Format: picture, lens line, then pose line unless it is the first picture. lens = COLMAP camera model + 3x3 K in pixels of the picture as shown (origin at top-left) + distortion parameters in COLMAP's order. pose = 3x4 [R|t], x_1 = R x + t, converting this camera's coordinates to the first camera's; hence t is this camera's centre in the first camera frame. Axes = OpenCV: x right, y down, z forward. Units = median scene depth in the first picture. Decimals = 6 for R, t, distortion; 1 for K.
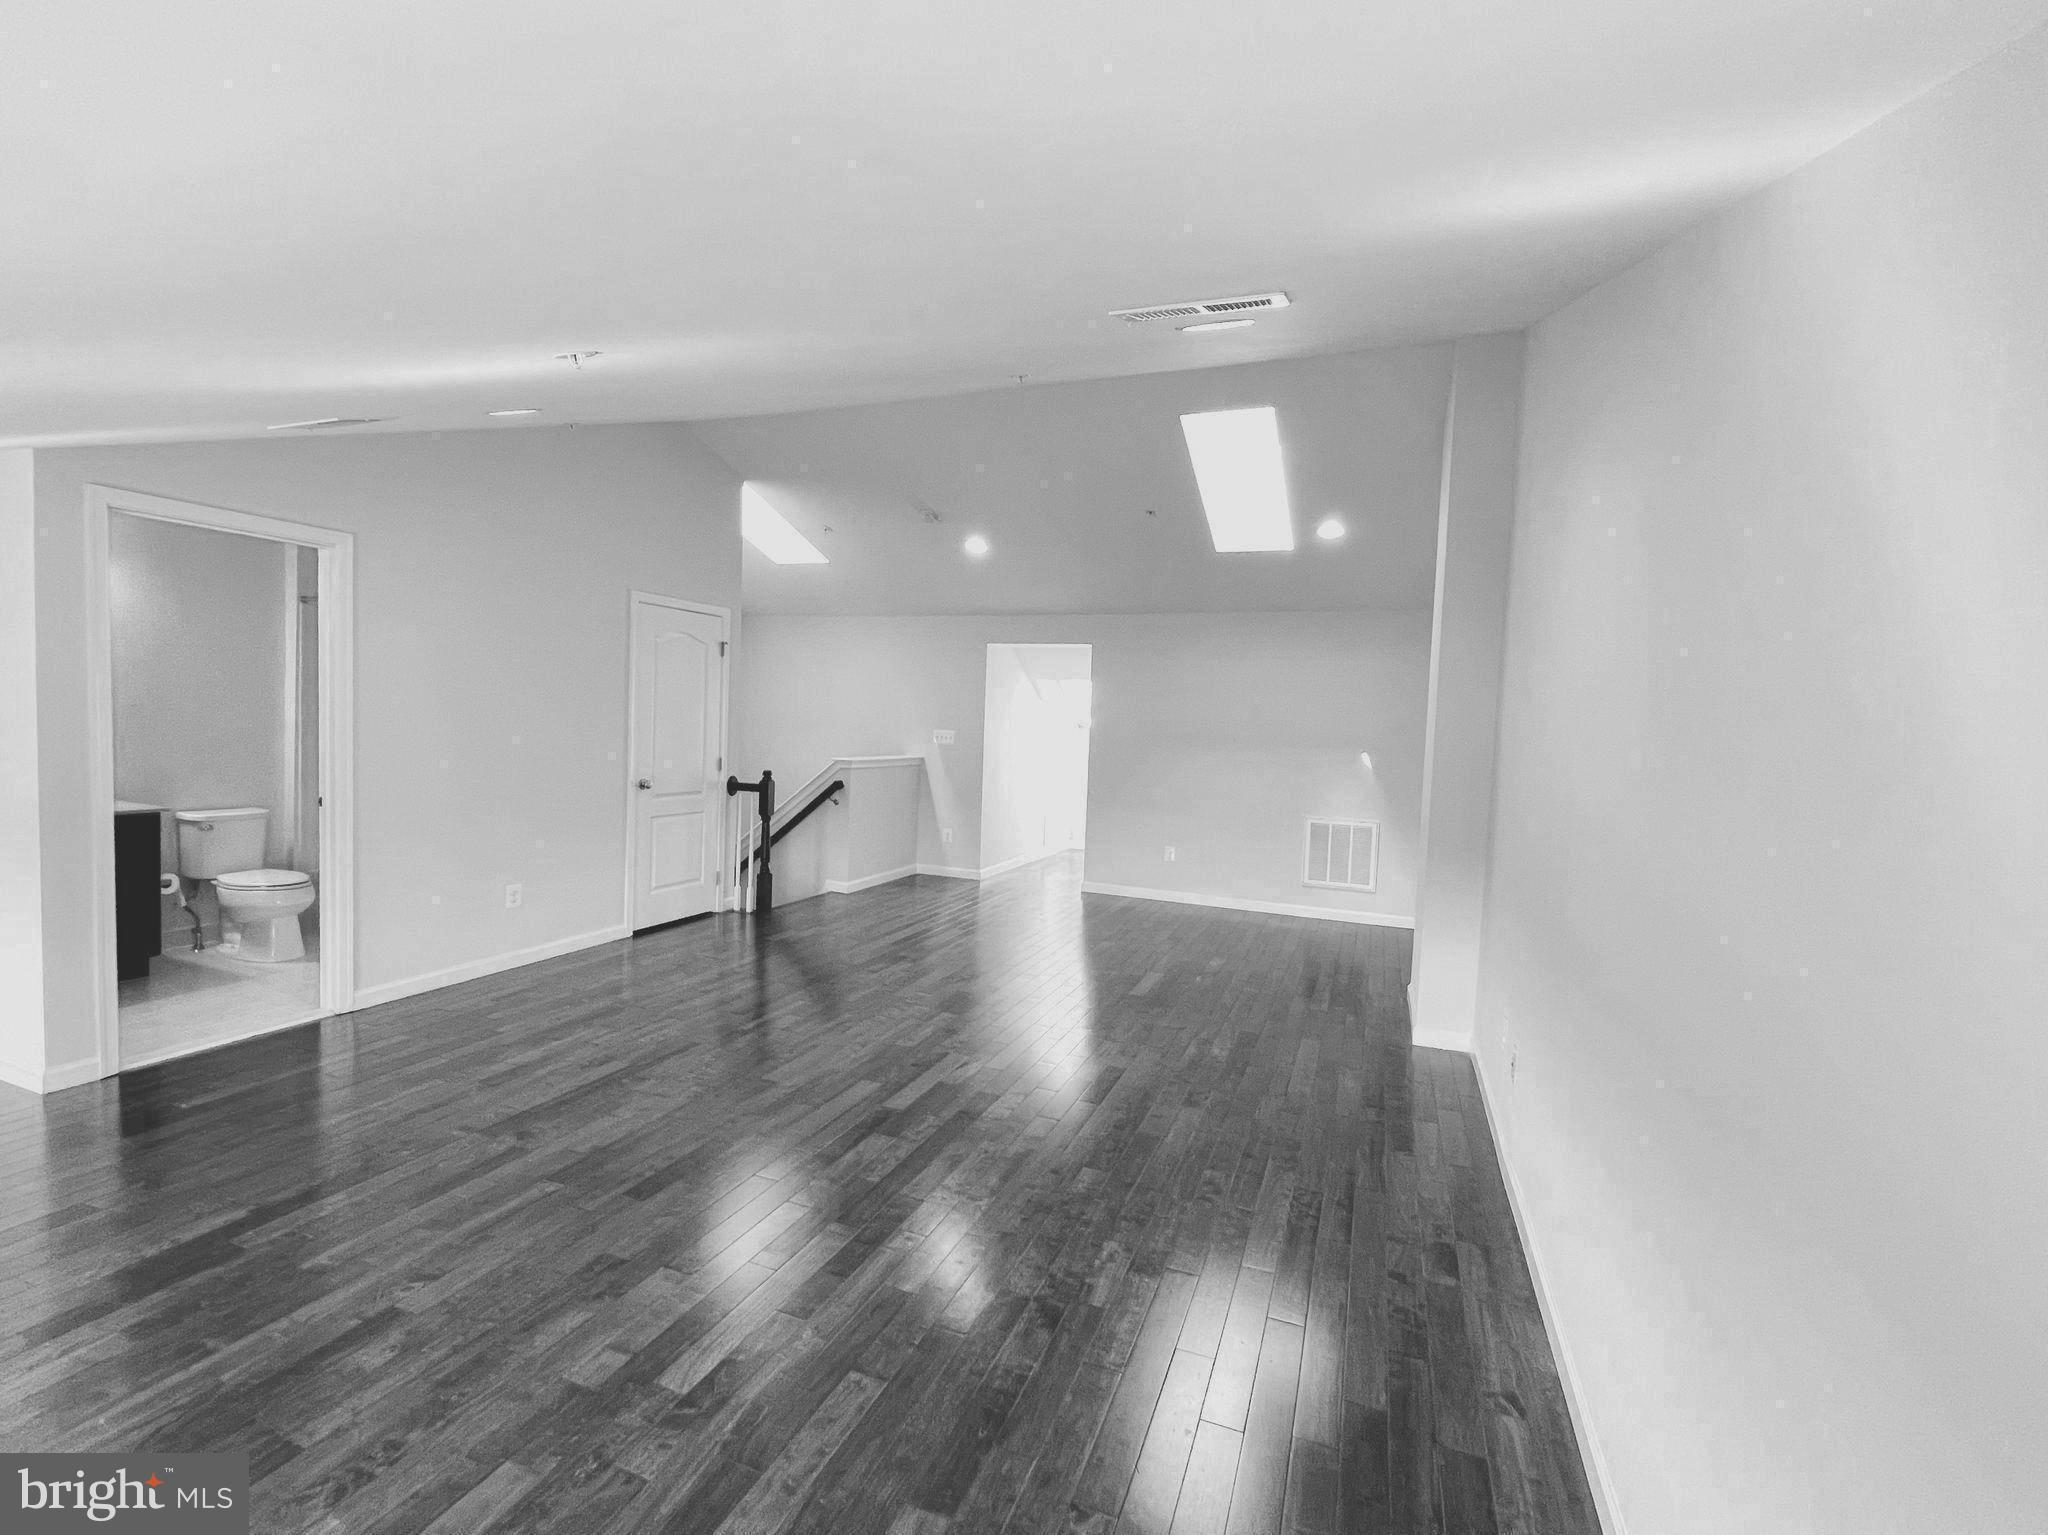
lens RADIAL K [[900.0, 0, 1020.4], [0, 900.0, 757.6], [0, 0, 1]] dist [0.000139, -0.000178]
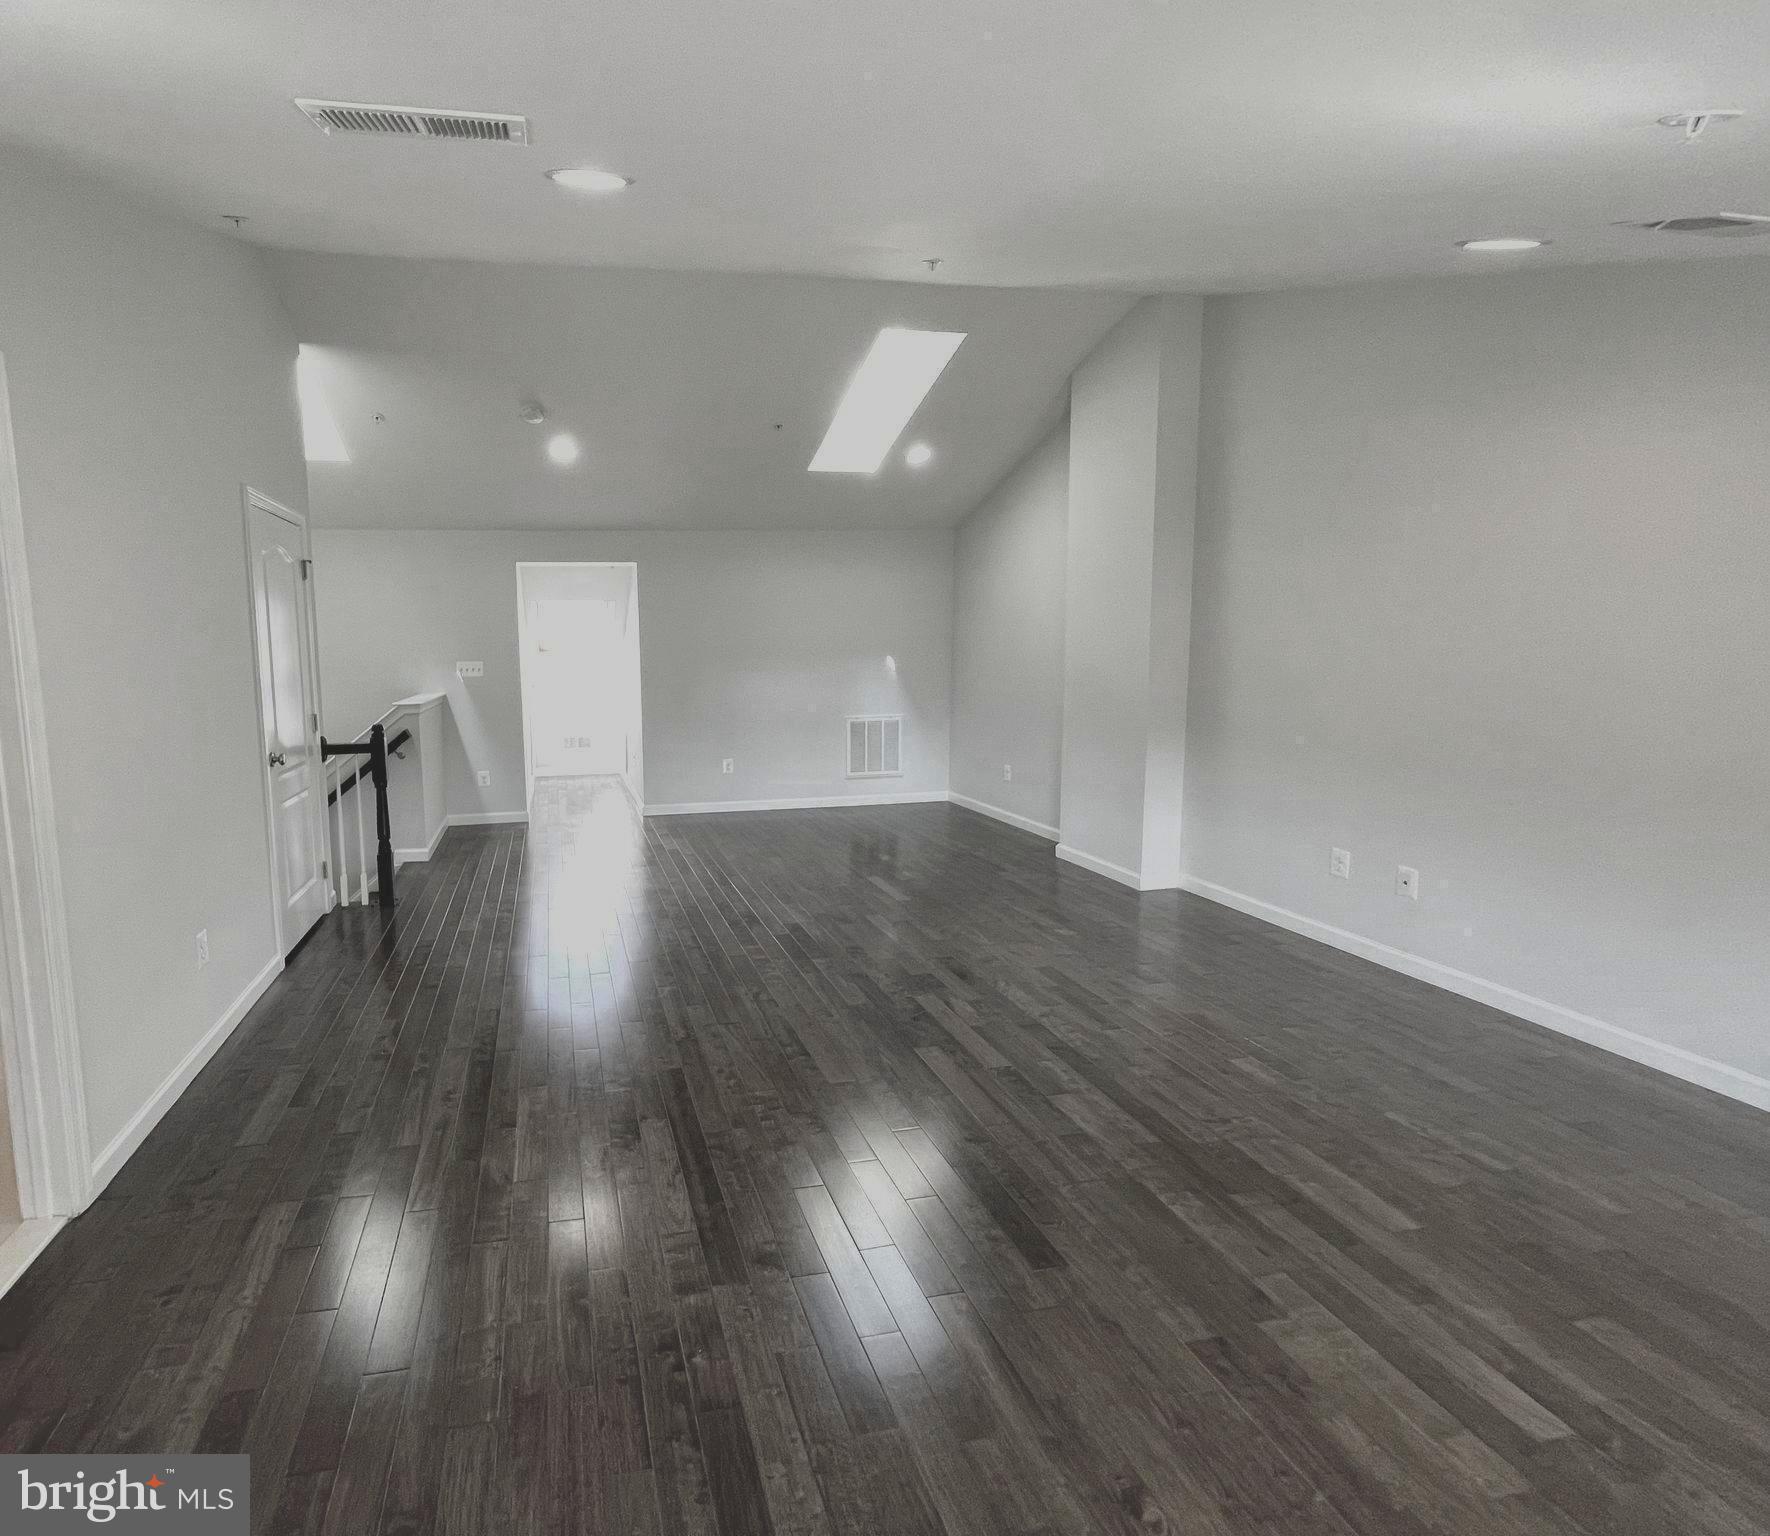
lens RADIAL K [[843.5, 0, 695.4], [0, 843.5, 729.9], [0, 0, 1]] dist [-0.003840, -0.000069]
pose [[0.858903, -0.106236, 0.500998, -0.452621], [0.073626, 0.993701, 0.084489, -0.024790], [-0.506818, -0.035682, 0.861315, 0.245986]]
